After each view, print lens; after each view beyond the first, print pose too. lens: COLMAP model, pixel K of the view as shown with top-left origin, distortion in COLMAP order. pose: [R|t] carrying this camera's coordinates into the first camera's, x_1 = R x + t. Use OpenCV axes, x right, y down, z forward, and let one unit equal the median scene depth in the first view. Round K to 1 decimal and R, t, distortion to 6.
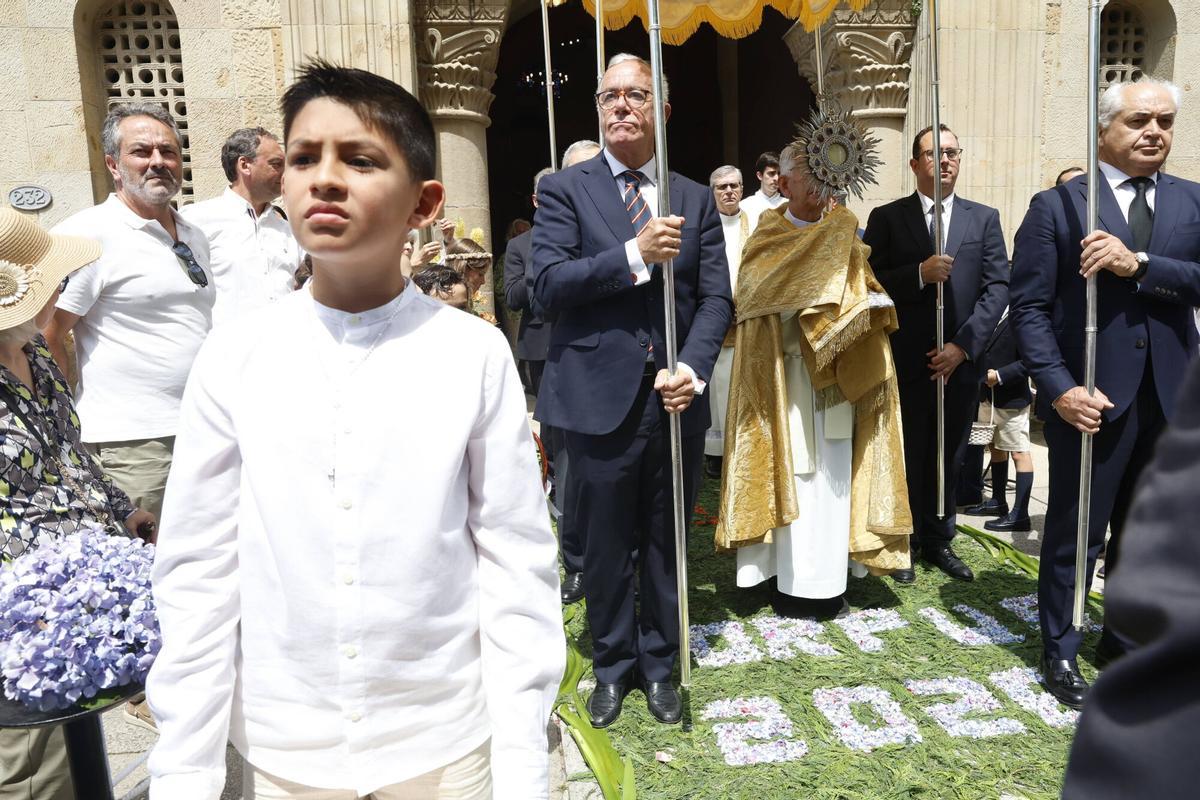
lens RADIAL K [[821.2, 0, 593.8], [0, 821.2, 404.2], [0, 0, 1]] dist [-0.095416, 0.071009]
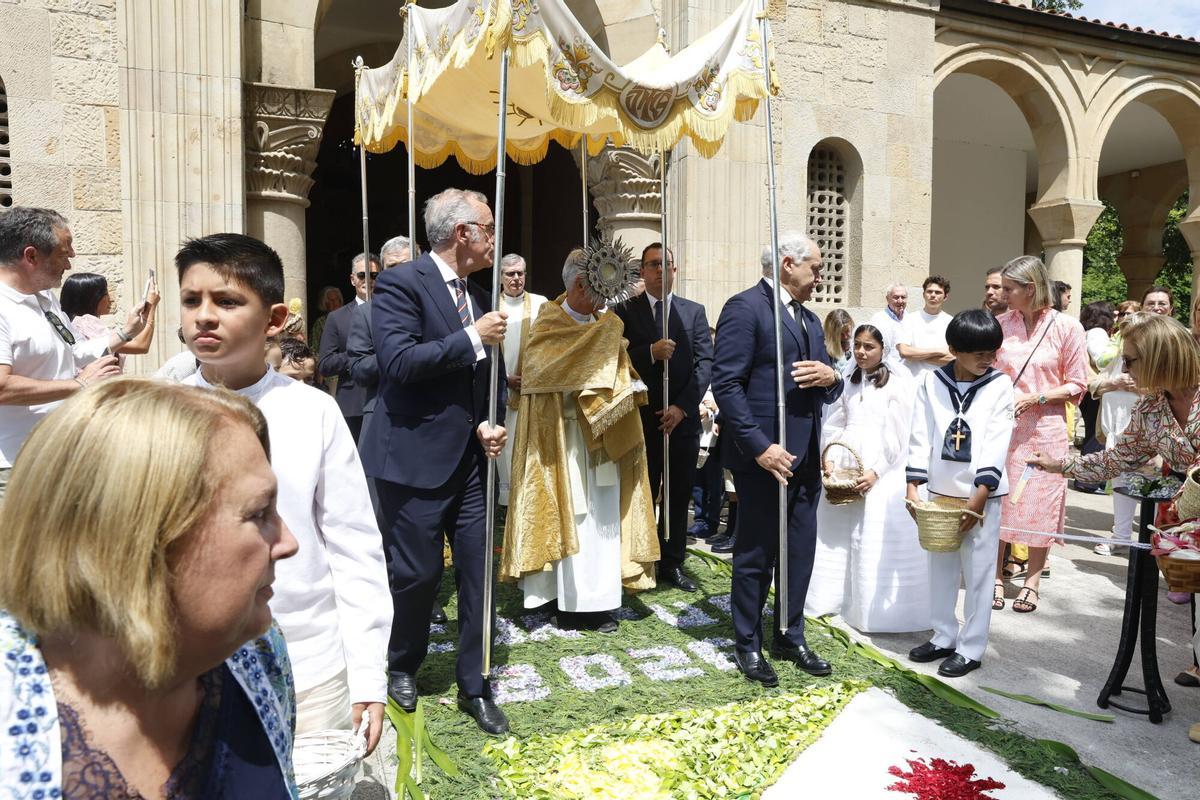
lens RADIAL K [[821.2, 0, 587.5], [0, 821.2, 416.5], [0, 0, 1]] dist [-0.095416, 0.071009]
pose [[0.974819, 0.016381, 0.222395, 0.003889], [-0.002459, 0.998027, -0.062731, 0.018609], [-0.222984, 0.060605, 0.972936, -0.178816]]
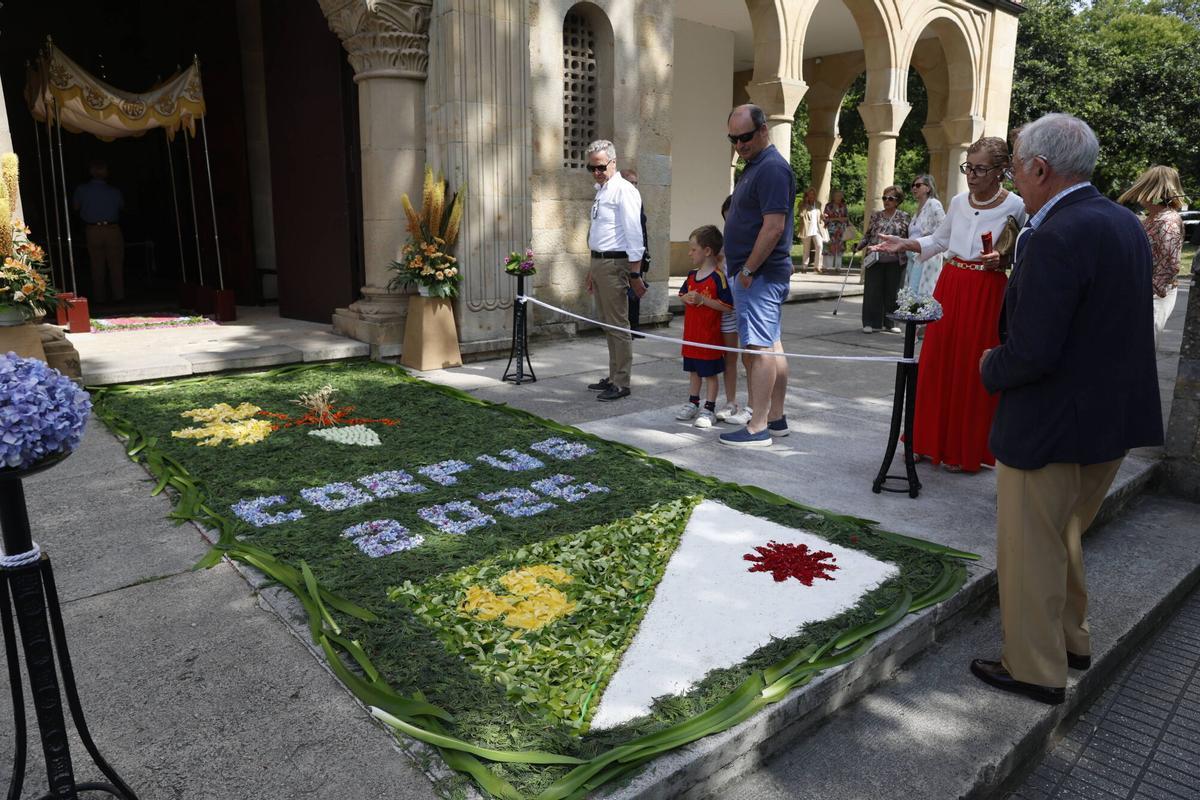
lens RADIAL K [[821.2, 0, 585.4], [0, 821.2, 412.9], [0, 0, 1]] dist [-0.095416, 0.071009]
pose [[0.836477, -0.092793, 0.540088, -0.111889], [0.054564, 0.994765, 0.086403, 0.043148], [-0.545278, -0.042804, 0.837161, -0.154588]]
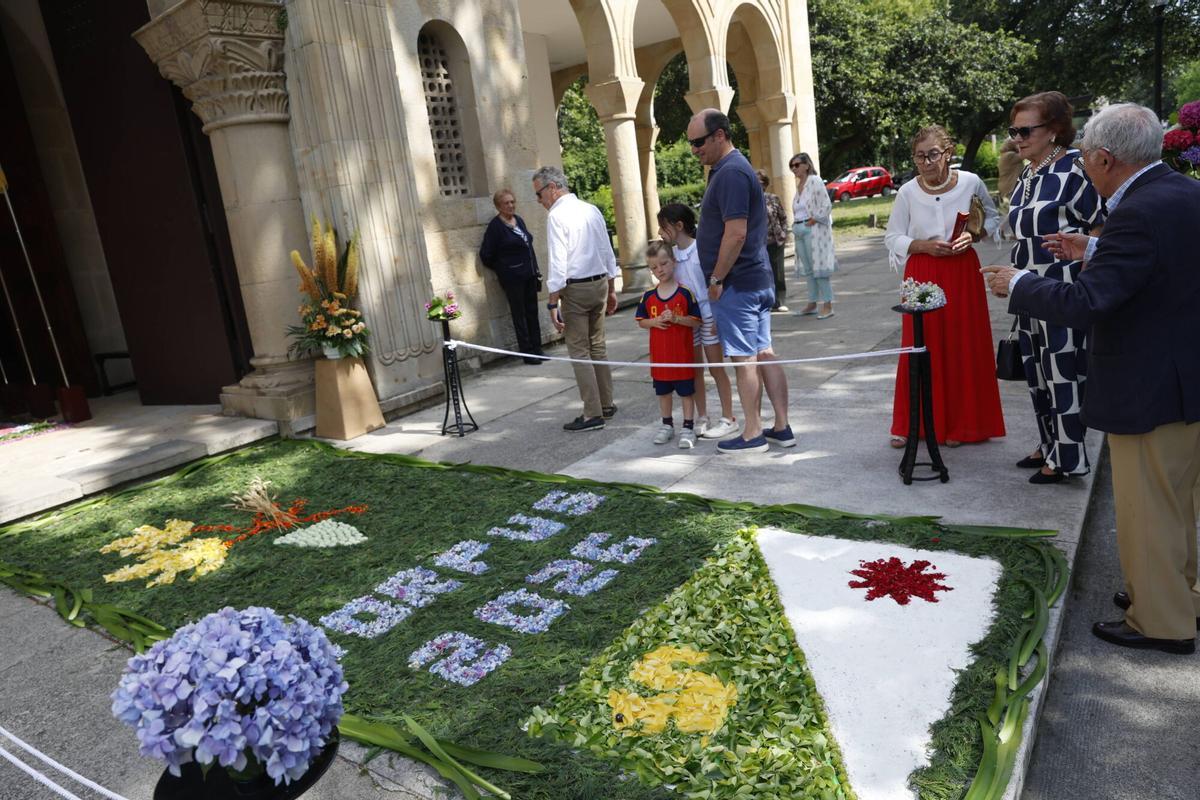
lens RADIAL K [[821.2, 0, 588.6], [0, 821.2, 411.2], [0, 0, 1]] dist [-0.095416, 0.071009]
pose [[0.671852, -0.230367, 0.703950, -0.200502], [0.217802, 0.969830, 0.109505, -0.016564], [-0.707939, 0.079751, 0.701757, 0.000861]]
